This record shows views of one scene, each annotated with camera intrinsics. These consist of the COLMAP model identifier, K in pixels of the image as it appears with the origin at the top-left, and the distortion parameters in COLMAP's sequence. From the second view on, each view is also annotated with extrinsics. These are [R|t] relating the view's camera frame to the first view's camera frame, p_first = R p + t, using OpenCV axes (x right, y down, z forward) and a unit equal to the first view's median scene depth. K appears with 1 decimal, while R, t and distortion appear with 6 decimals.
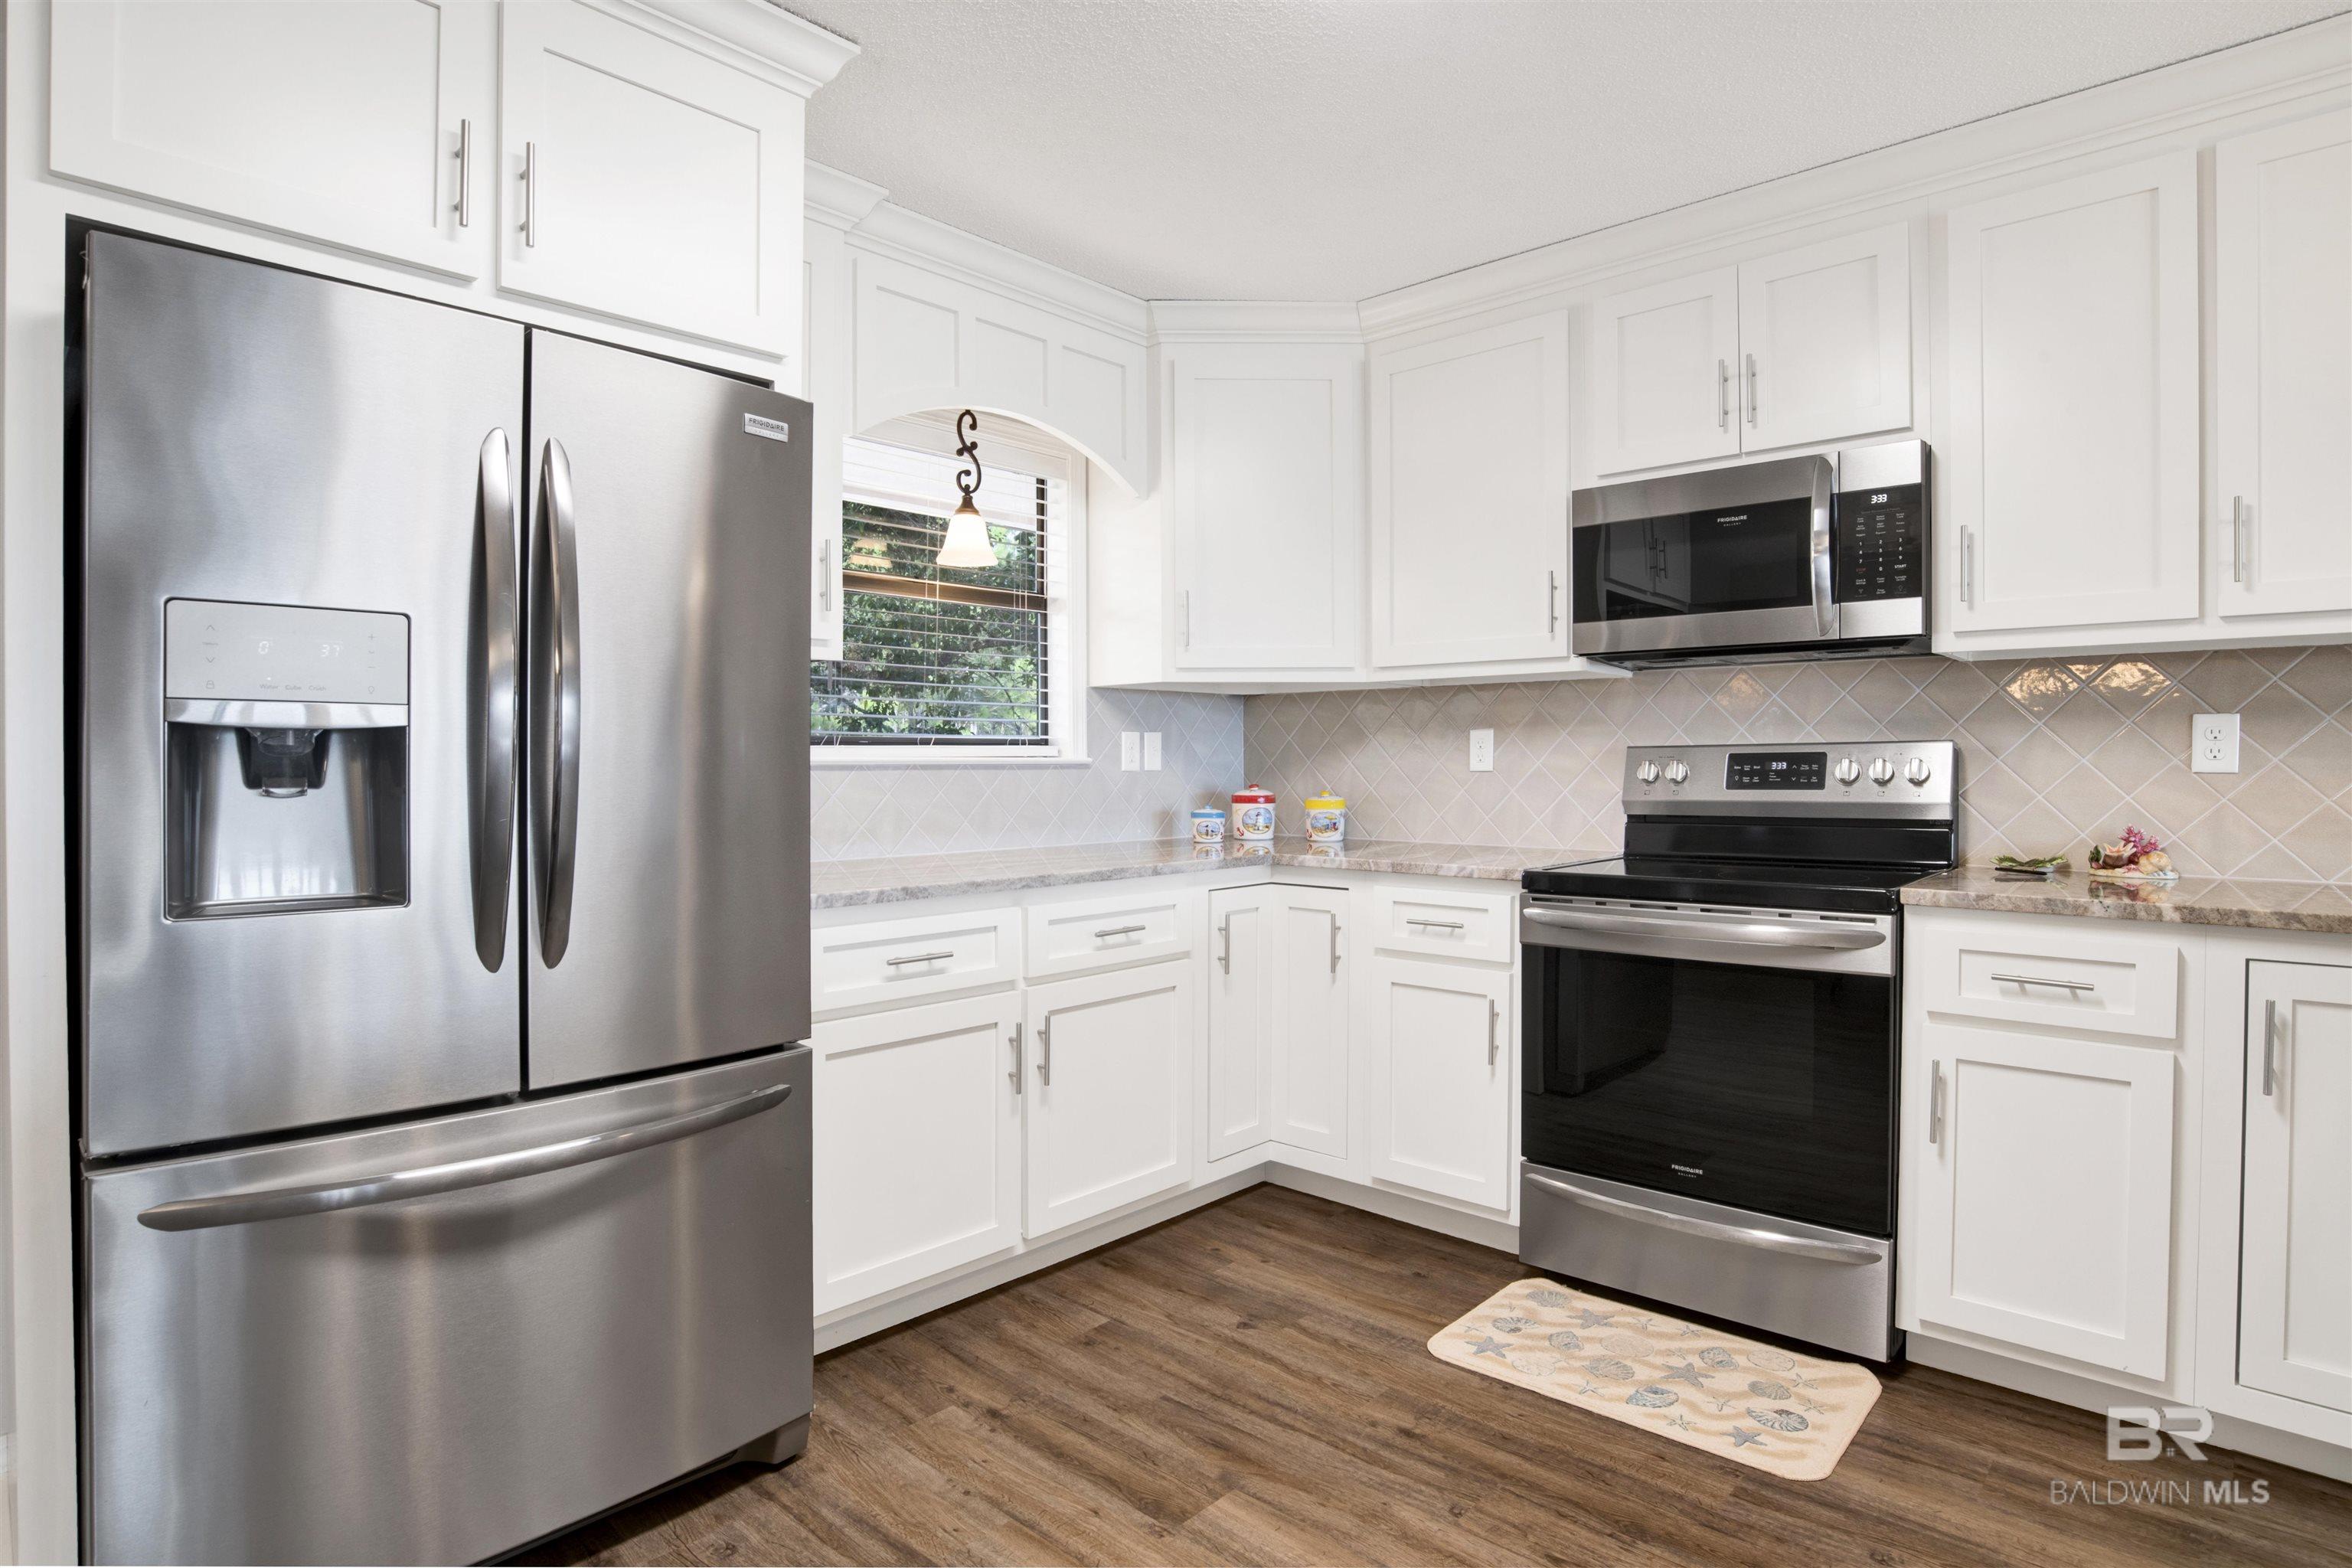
lens RADIAL K [[1202.9, 0, 1229.6], [0, 1202.9, 774.6], [0, 0, 1]] dist [-0.070577, 0.020782]
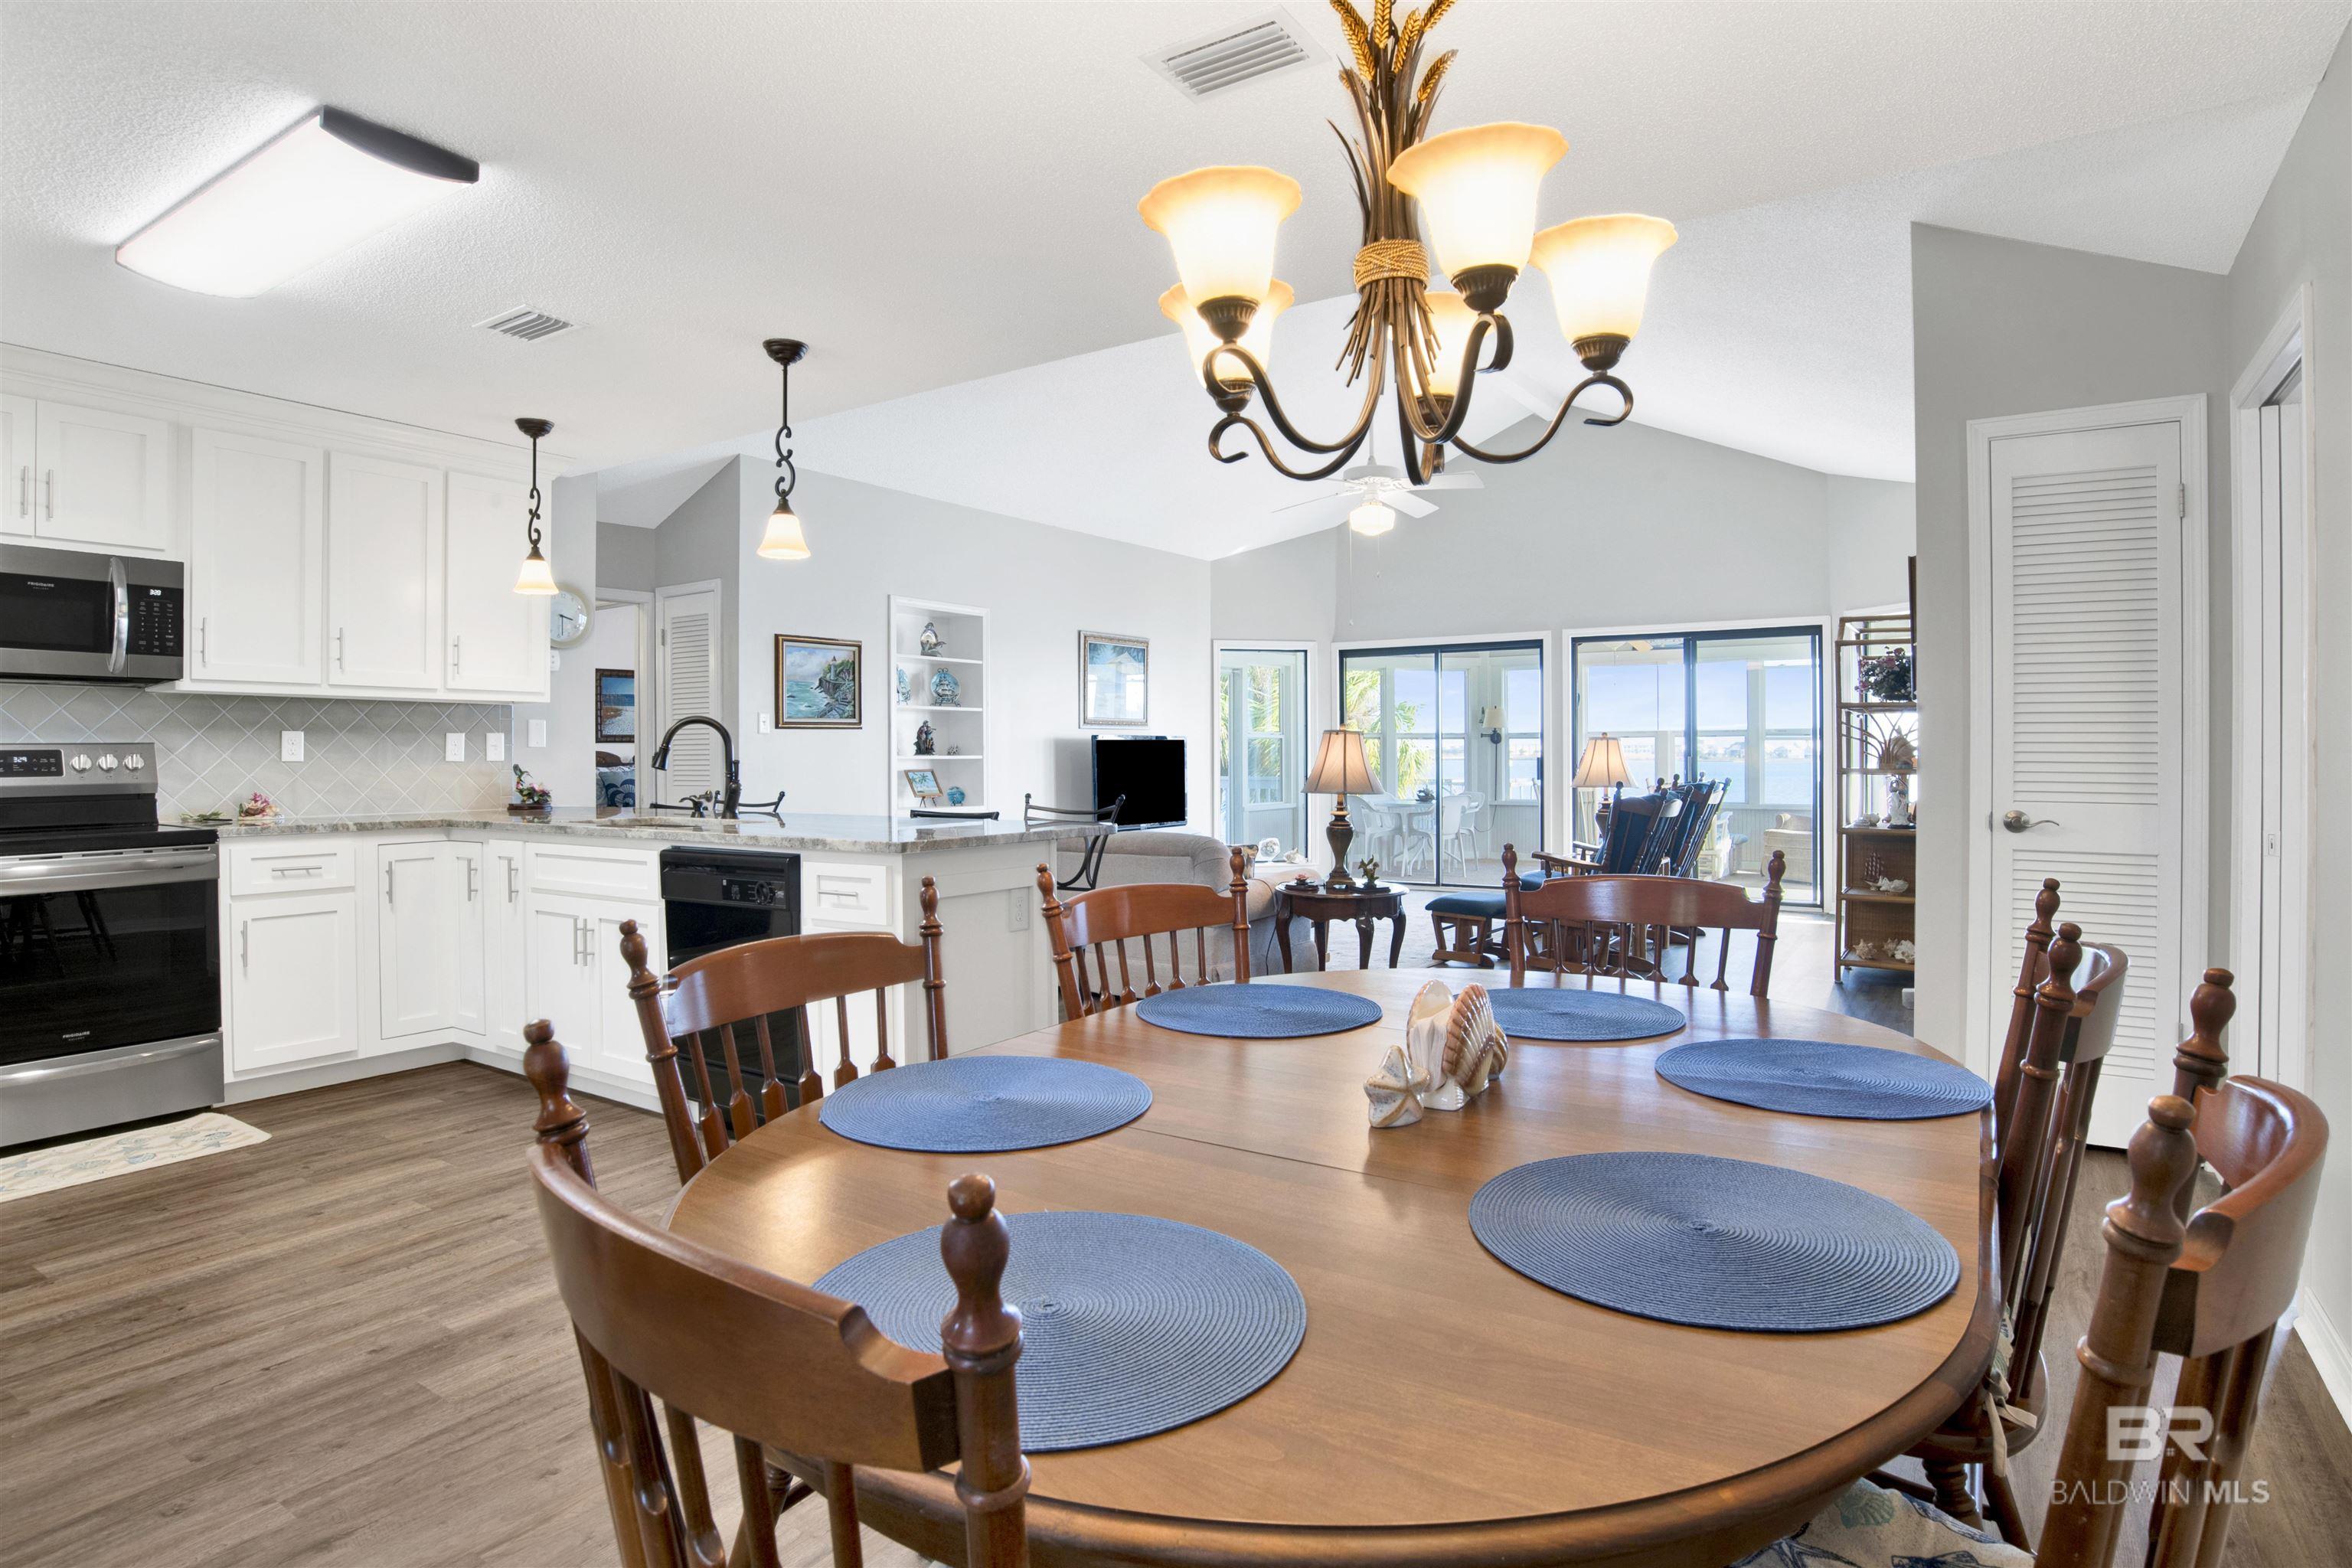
lens RADIAL K [[1225.5, 0, 1163.4], [0, 1225.5, 773.5], [0, 0, 1]] dist [-0.071448, 0.023367]
pose [[-0.141282, -0.013241, 0.989881, -1.163383], [0.012105, 0.999813, 0.015102, 0.004630], [-0.989895, 0.014116, -0.141096, -0.125793]]
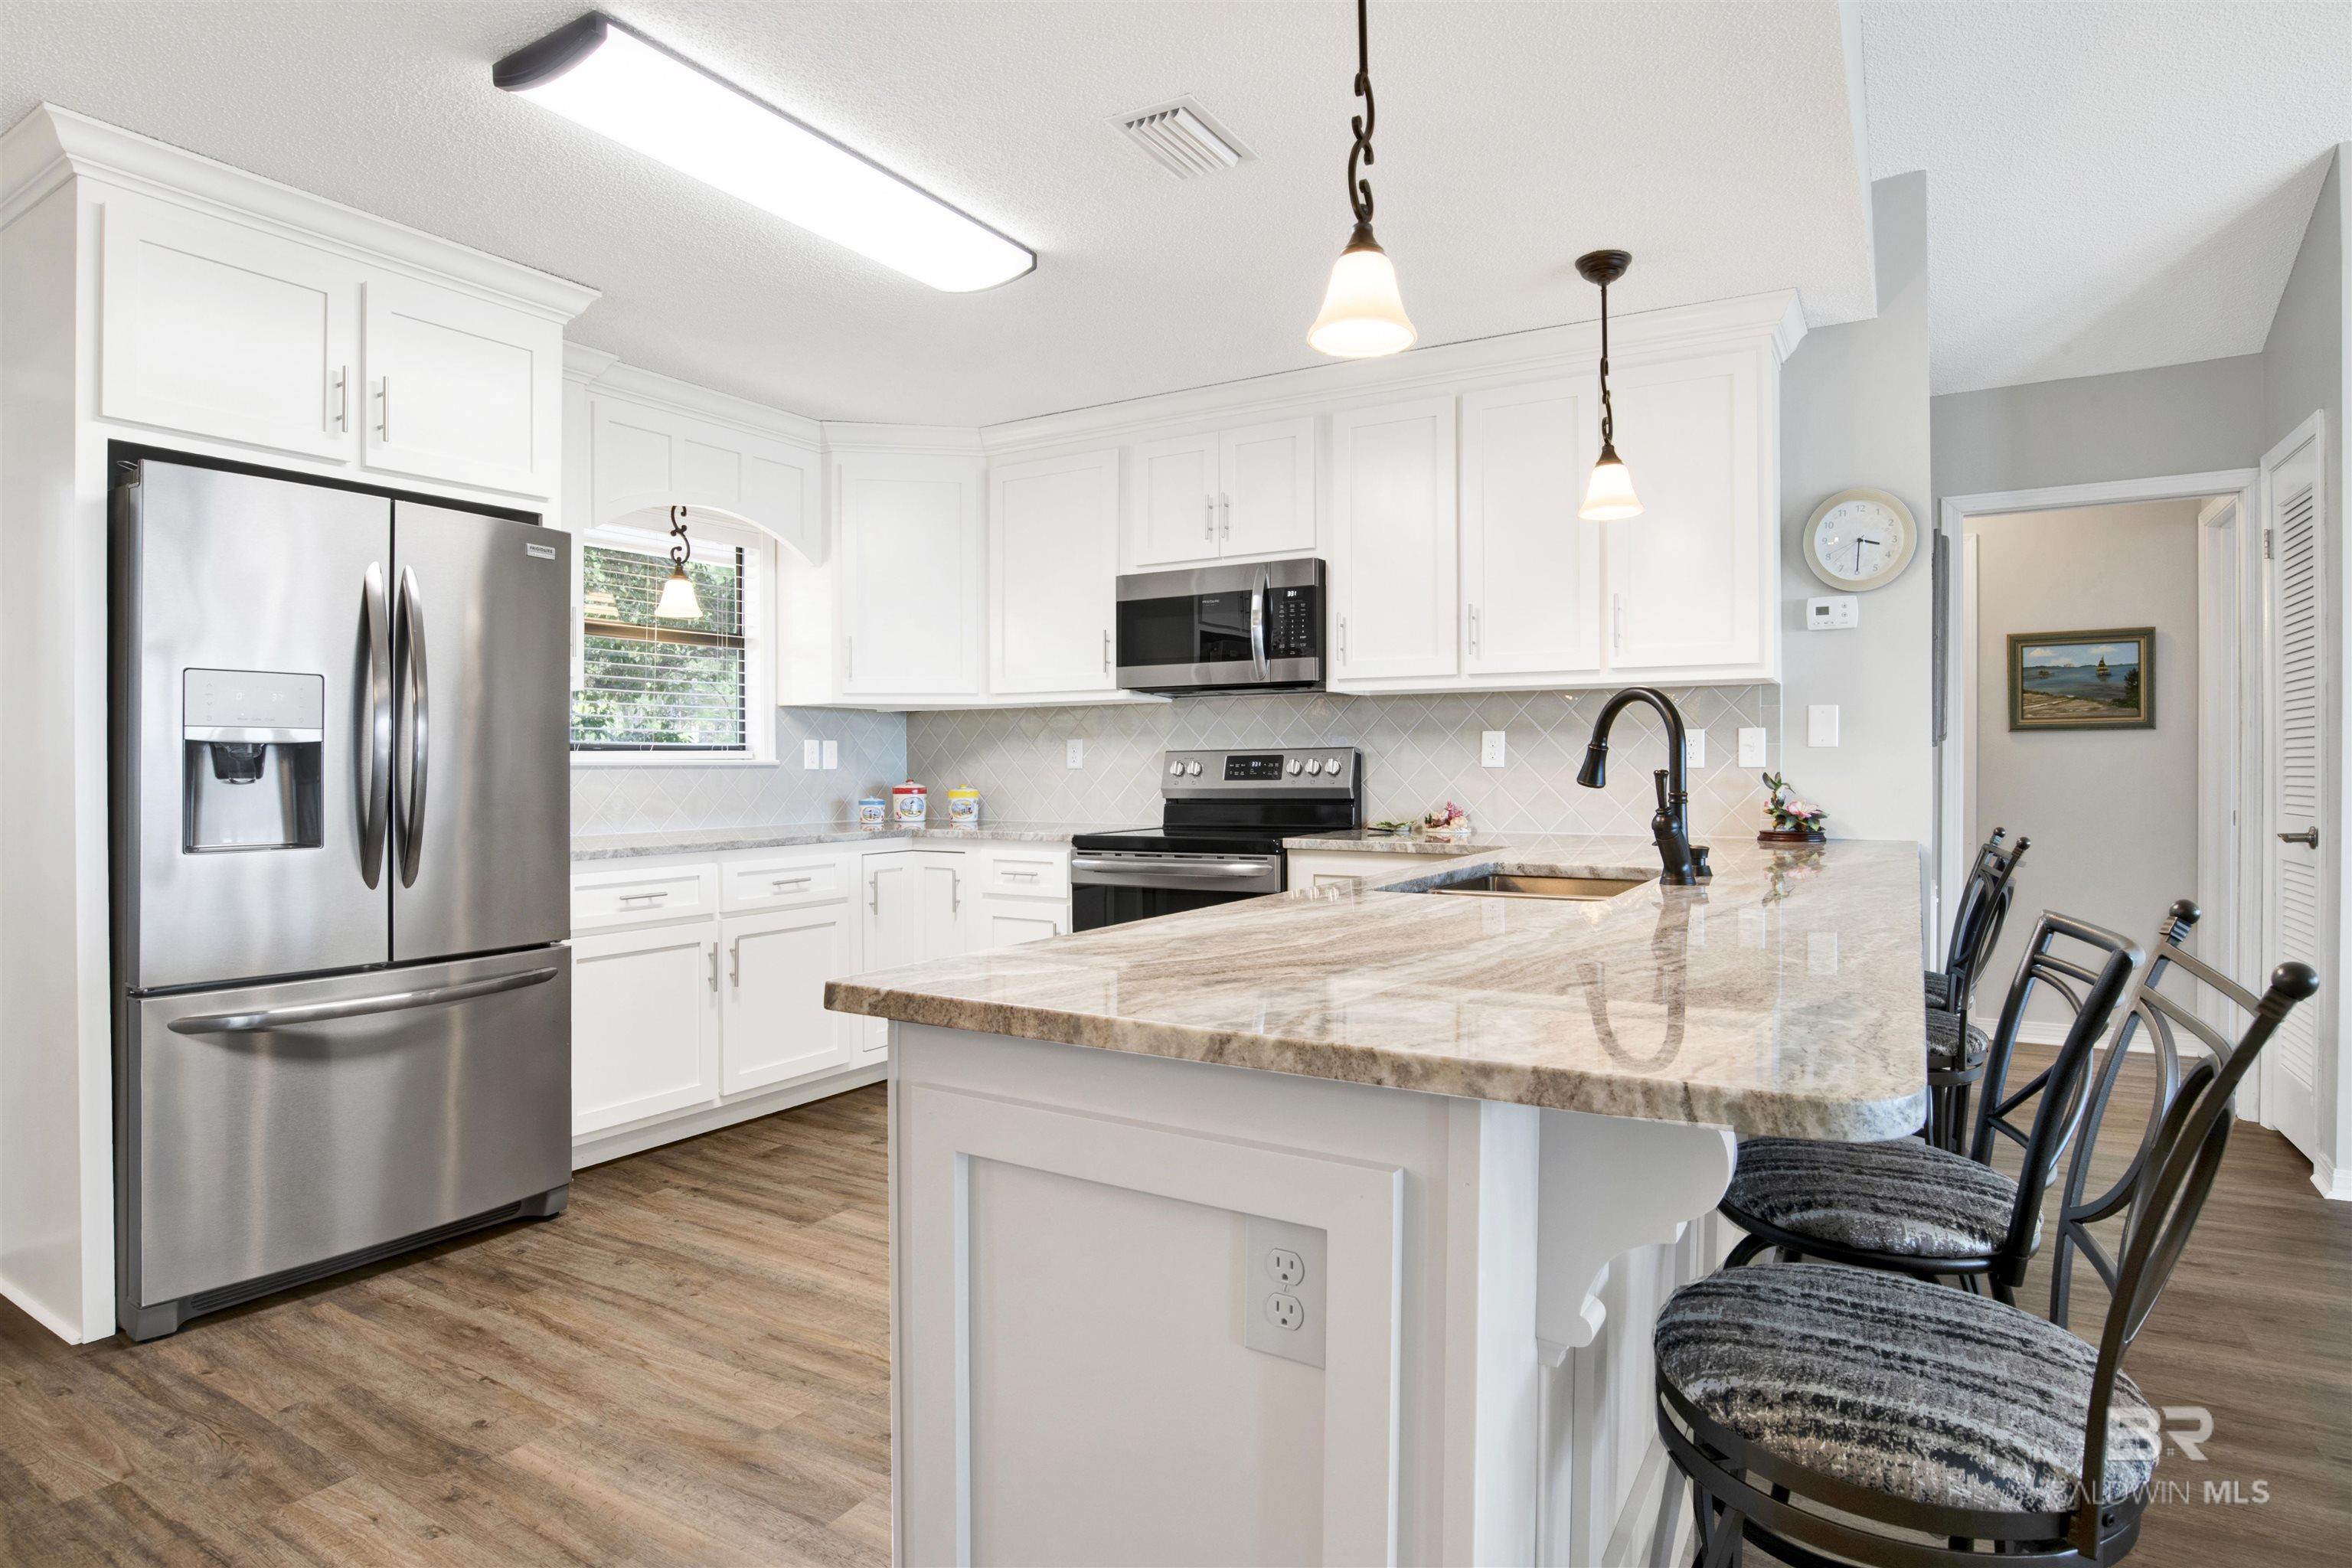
lens RADIAL K [[1229.2, 0, 1250.2], [0, 1229.2, 768.7], [0, 0, 1]] dist [-0.070804, 0.021687]
pose [[0.976499, -0.003344, 0.215498, 0.136382], [0.004772, 0.999970, -0.006104, 0.008605], [-0.215471, 0.006989, 0.976485, -0.556596]]
